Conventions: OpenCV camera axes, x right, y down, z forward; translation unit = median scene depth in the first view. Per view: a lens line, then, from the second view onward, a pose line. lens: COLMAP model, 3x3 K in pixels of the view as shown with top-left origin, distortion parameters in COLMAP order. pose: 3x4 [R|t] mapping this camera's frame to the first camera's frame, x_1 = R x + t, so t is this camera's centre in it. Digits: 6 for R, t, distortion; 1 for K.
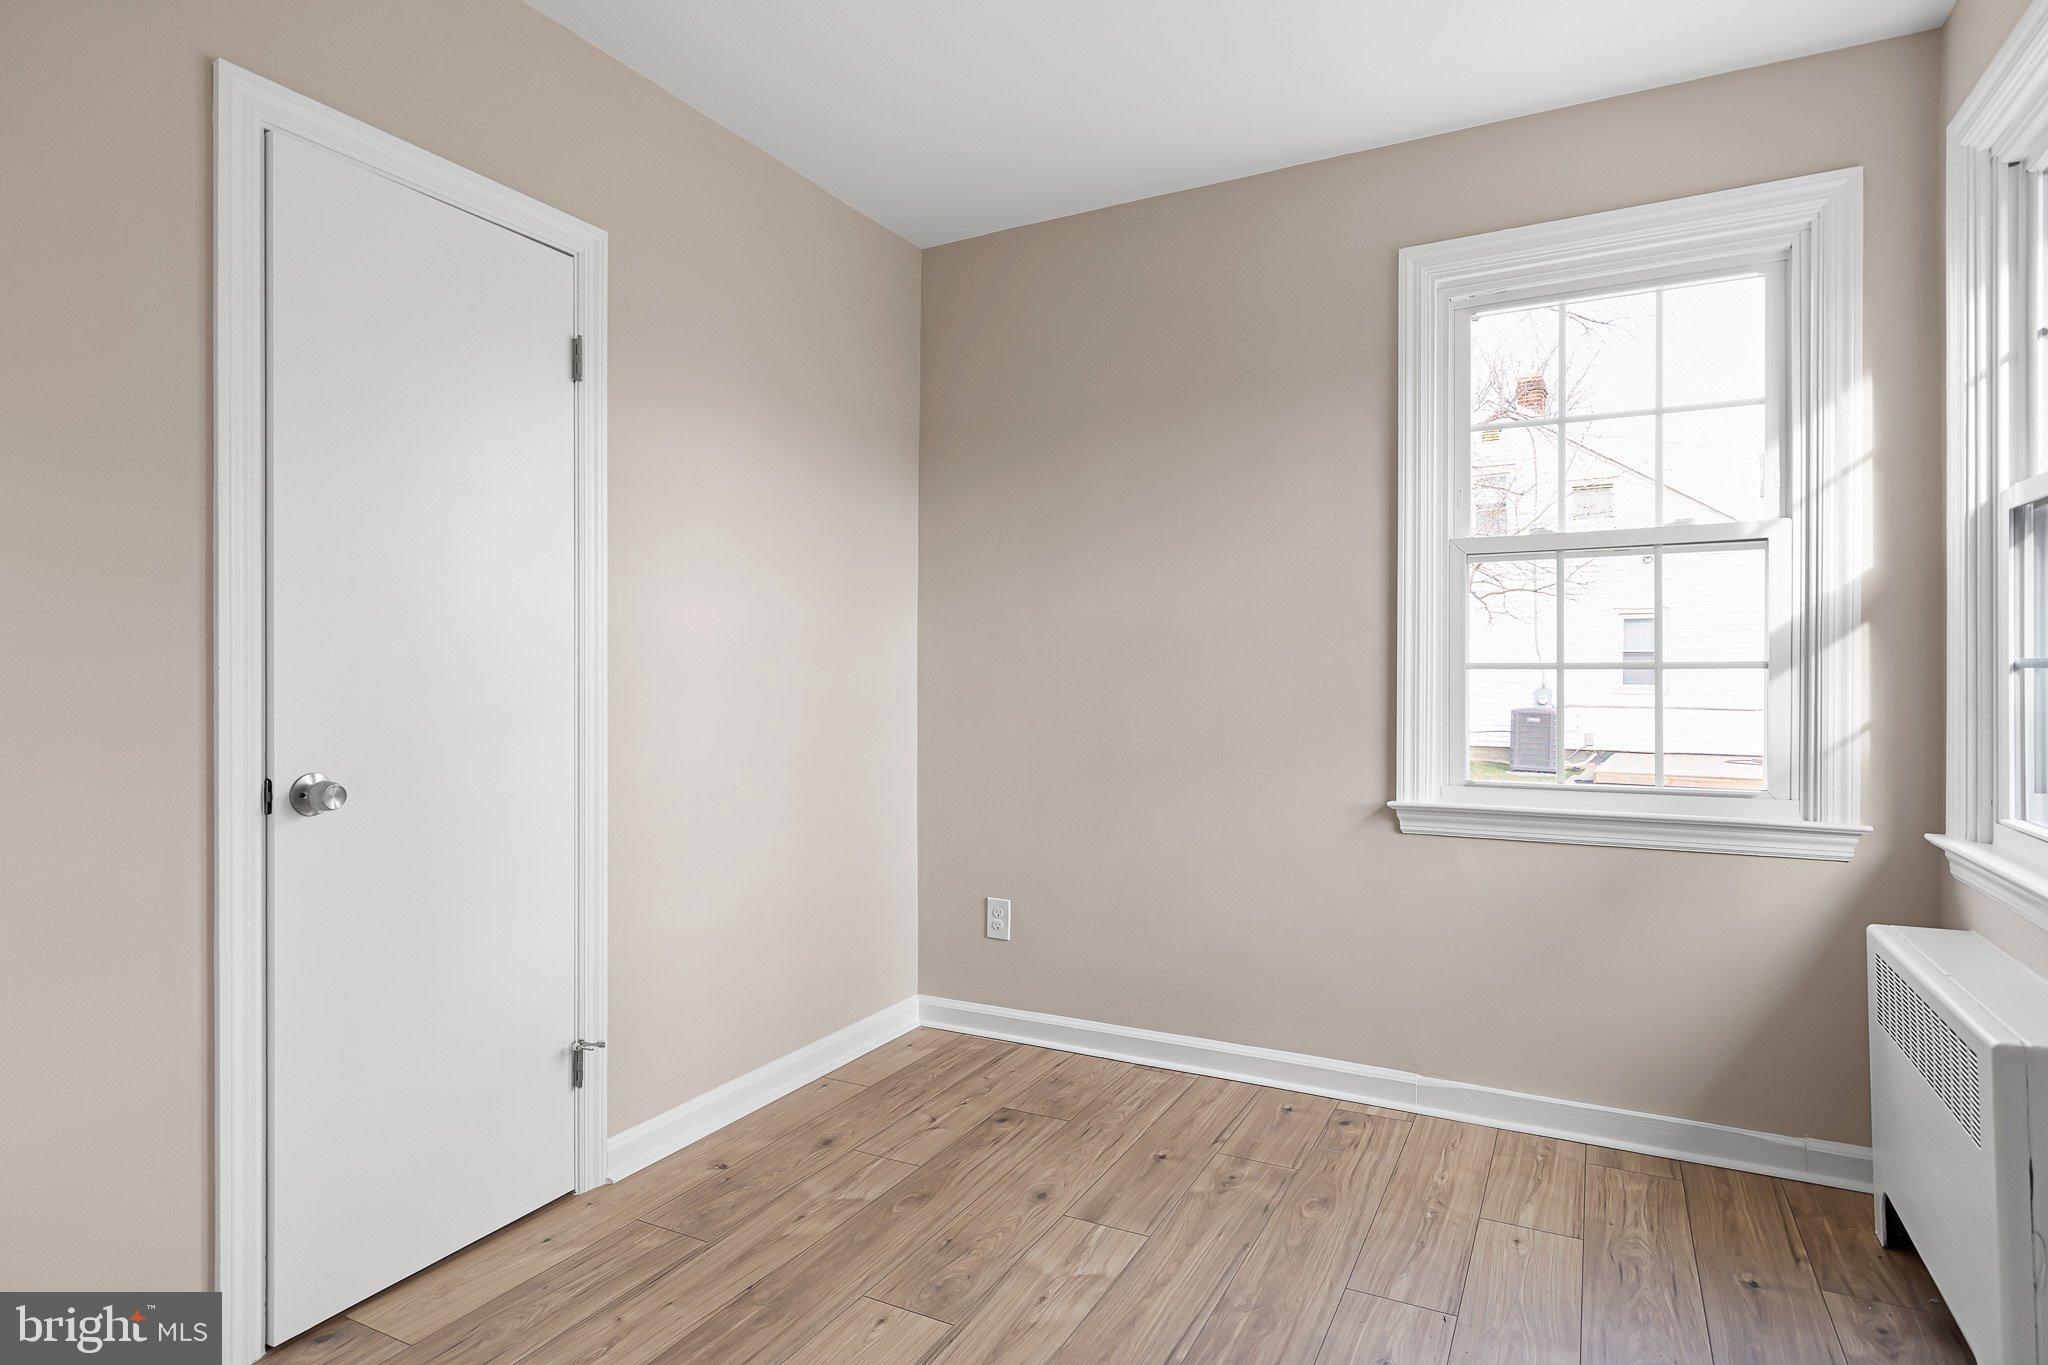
lens RADIAL K [[1098.0, 0, 1024.0], [0, 1098.0, 682.5], [0, 0, 1]] dist [0.002350, -0.000290]
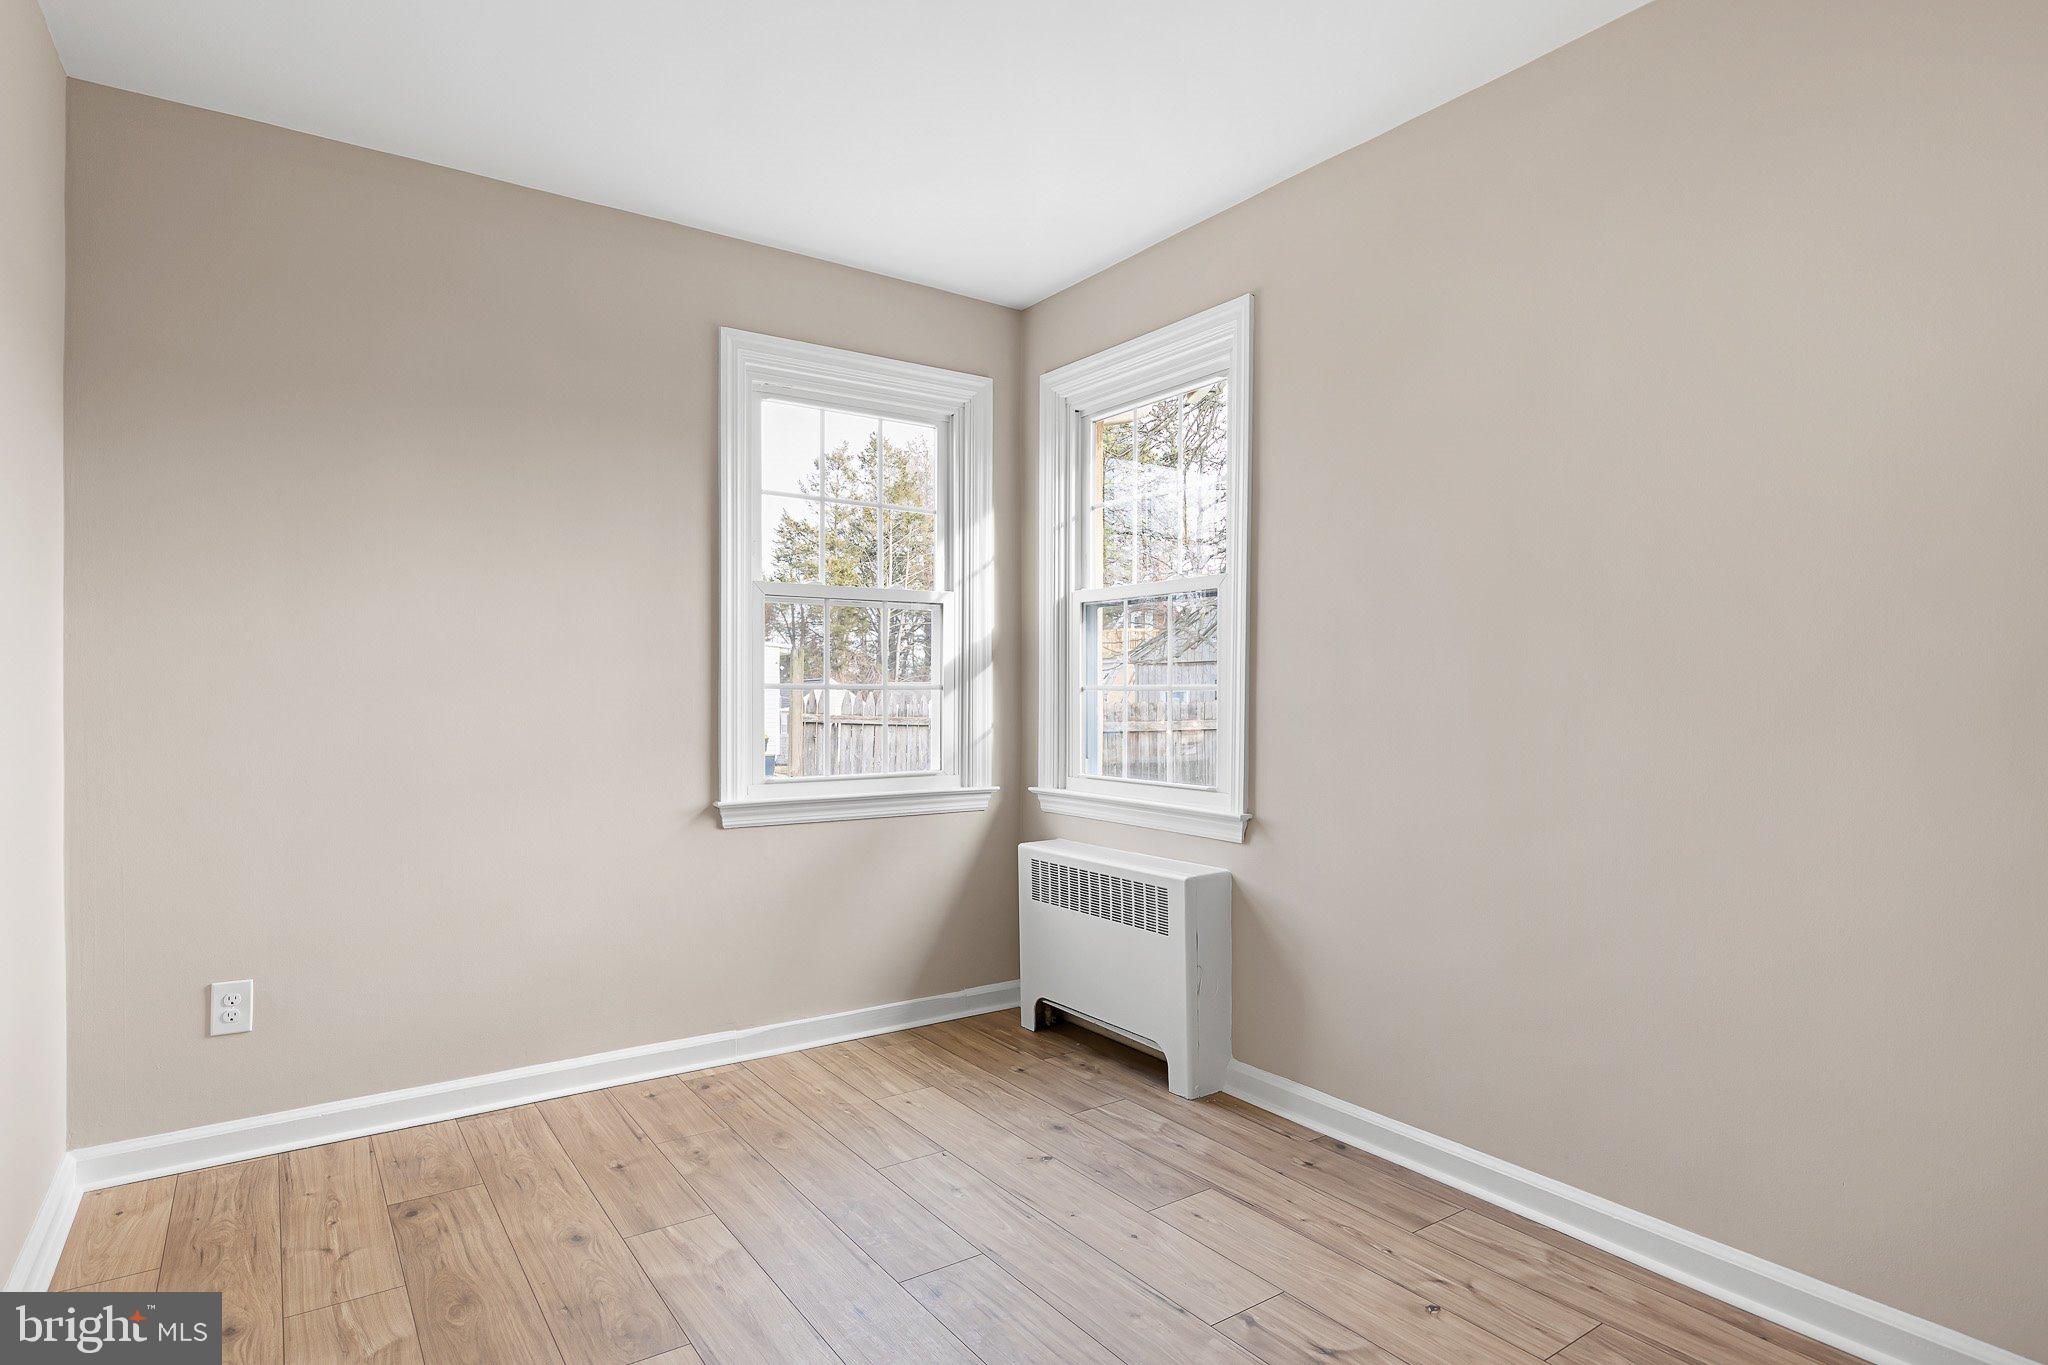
lens RADIAL K [[1086.3, 0, 1021.3], [0, 1086.3, 713.0], [0, 0, 1]] dist [0.003252, -0.000895]
pose [[0.460817, -0.014186, 0.887382, -0.616269], [0.002520, 0.999889, 0.014676, -0.002217], [-0.887492, -0.004527, 0.460802, 0.215700]]
